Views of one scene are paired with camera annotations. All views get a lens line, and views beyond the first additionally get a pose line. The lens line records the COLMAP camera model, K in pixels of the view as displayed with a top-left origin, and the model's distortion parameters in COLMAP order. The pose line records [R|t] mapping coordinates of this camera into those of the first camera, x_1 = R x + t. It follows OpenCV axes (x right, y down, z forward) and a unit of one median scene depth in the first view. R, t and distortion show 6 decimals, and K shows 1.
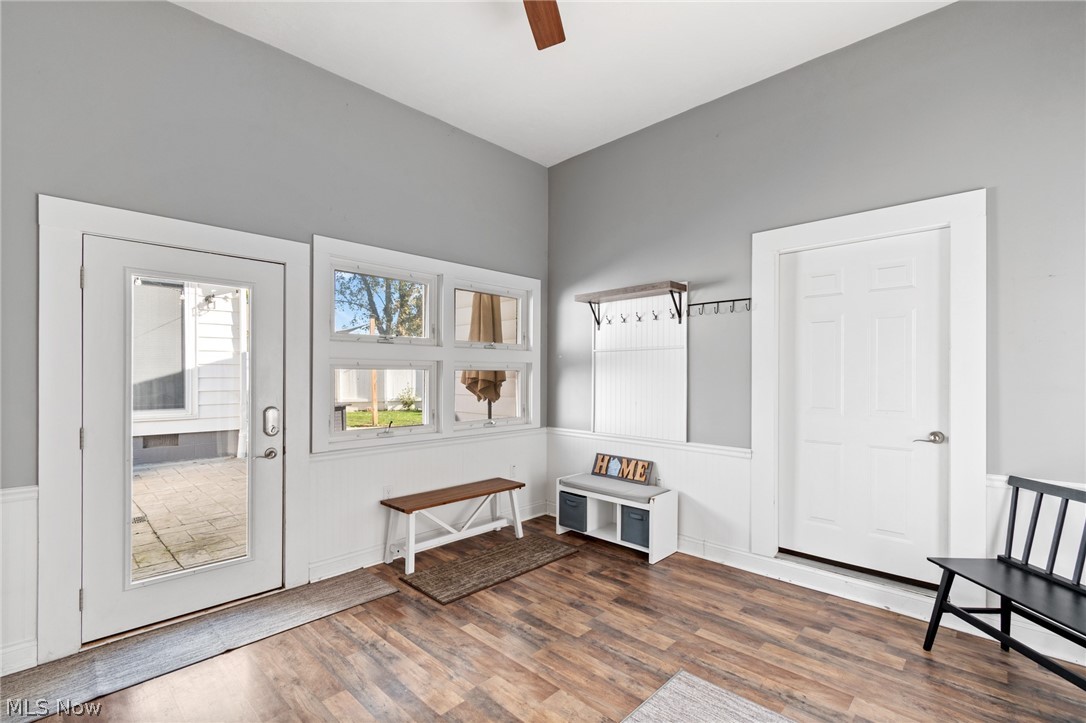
lens RADIAL K [[483.1, 0, 541.1], [0, 483.1, 371.9], [0, 0, 1]] dist [0.001551, -0.000267]
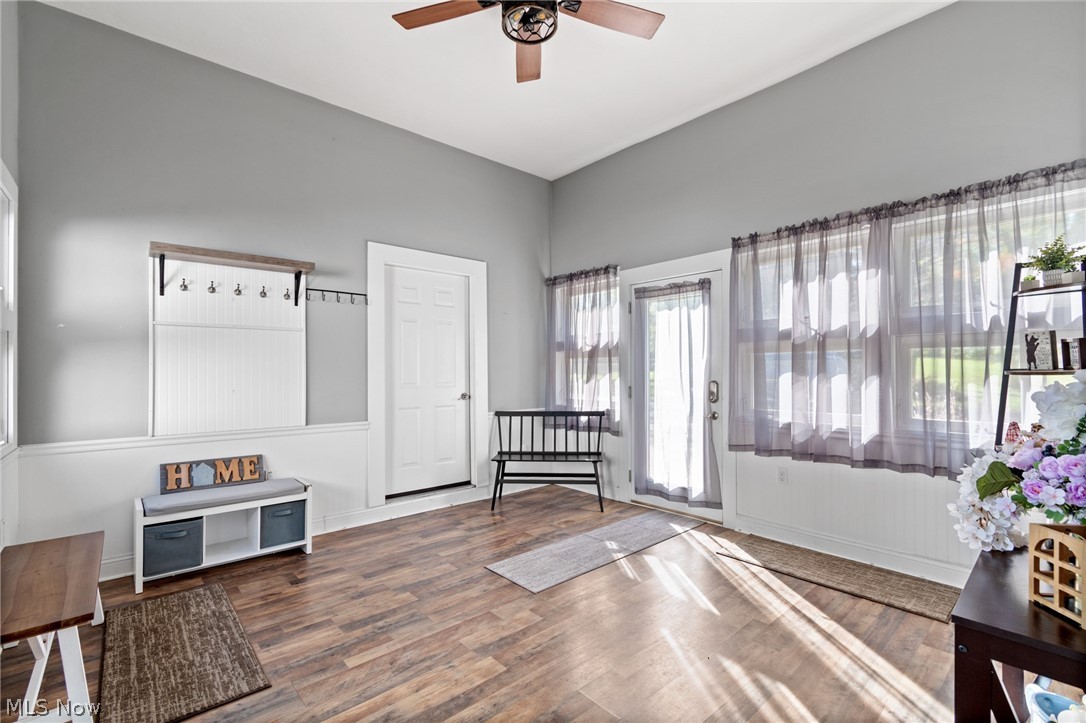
lens RADIAL K [[483.1, 0, 541.1], [0, 483.1, 363.3], [0, 0, 1]] dist [0.001551, -0.000267]
pose [[0.075716, 0.014054, 0.997030, -0.723556], [-0.002795, 0.999900, -0.013882, 0.031995], [-0.997126, -0.001736, 0.075747, 0.483806]]
